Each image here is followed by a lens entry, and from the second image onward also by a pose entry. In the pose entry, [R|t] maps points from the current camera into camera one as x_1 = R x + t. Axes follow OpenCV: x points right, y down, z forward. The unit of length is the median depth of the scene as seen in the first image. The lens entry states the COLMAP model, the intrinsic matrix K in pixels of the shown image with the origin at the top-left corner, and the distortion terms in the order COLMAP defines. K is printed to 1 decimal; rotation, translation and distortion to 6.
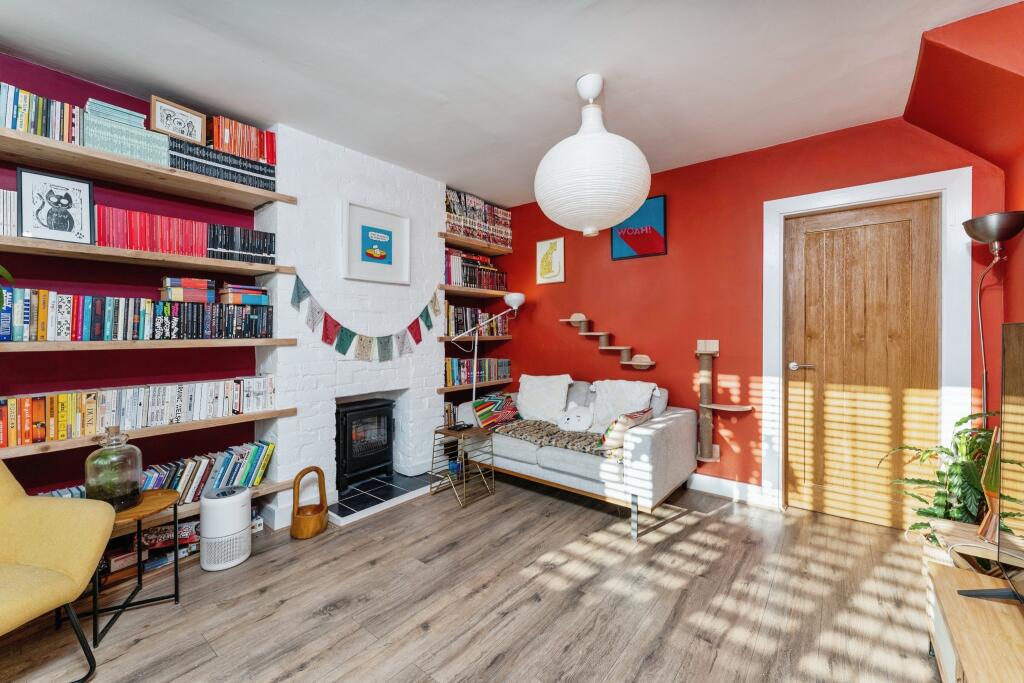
lens RADIAL K [[413.9, 0, 516.2], [0, 413.9, 333.9], [0, 0, 1]] dist [0.000473, -0.000089]
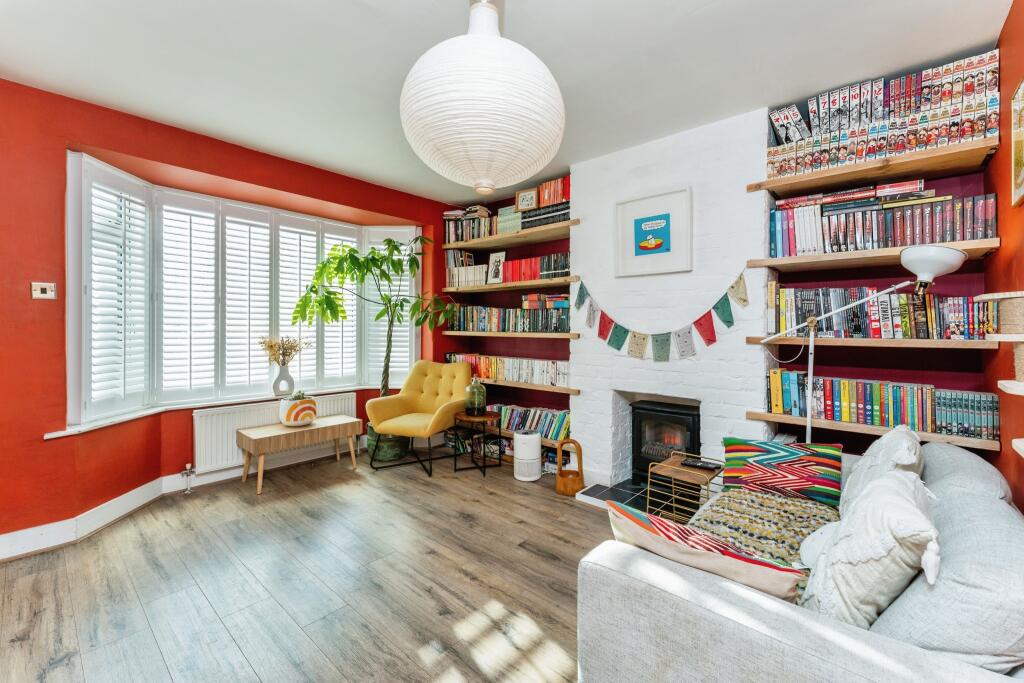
lens RADIAL K [[419.6, 0, 512.9], [0, 419.6, 328.3], [0, 0, 1]] dist [0.000590, -0.000027]
pose [[-0.045937, 0.008319, -0.998910, 0.695855], [-0.006427, 0.999942, 0.008623, -0.013527], [0.998924, 0.006817, -0.045881, 0.832210]]
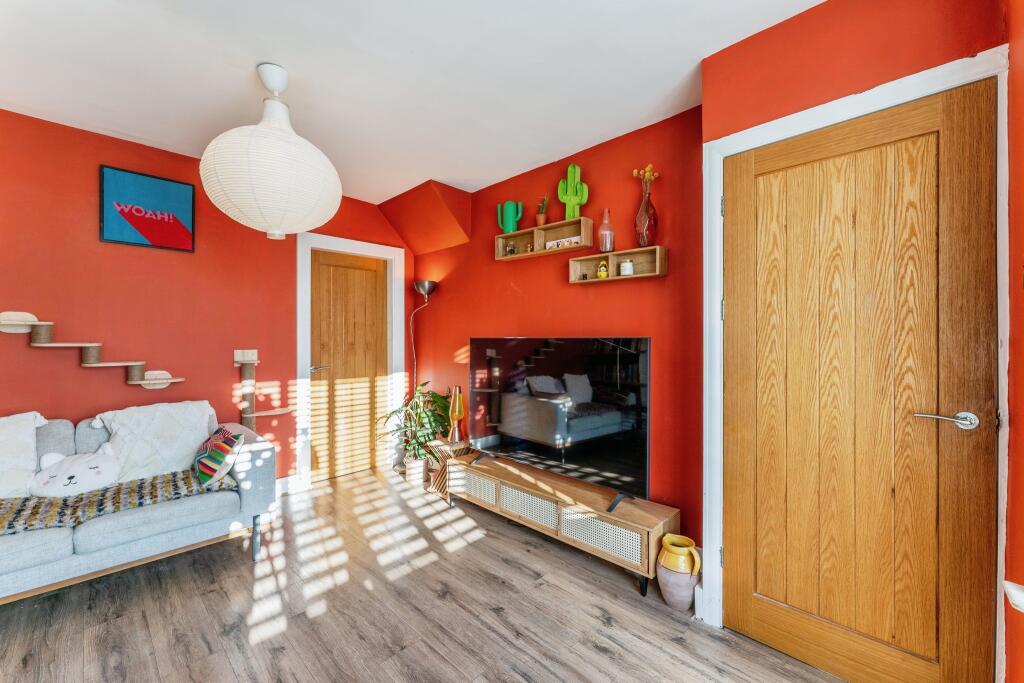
lens RADIAL K [[413.1, 0, 512.0], [0, 413.1, 341.5], [0, 0, 1]] dist [0.000599, 0.000034]
pose [[0.101429, -0.005278, 0.994829, -0.531099], [0.005580, 0.999973, 0.004736, -0.007295], [-0.994827, 0.005071, 0.101456, 0.293748]]
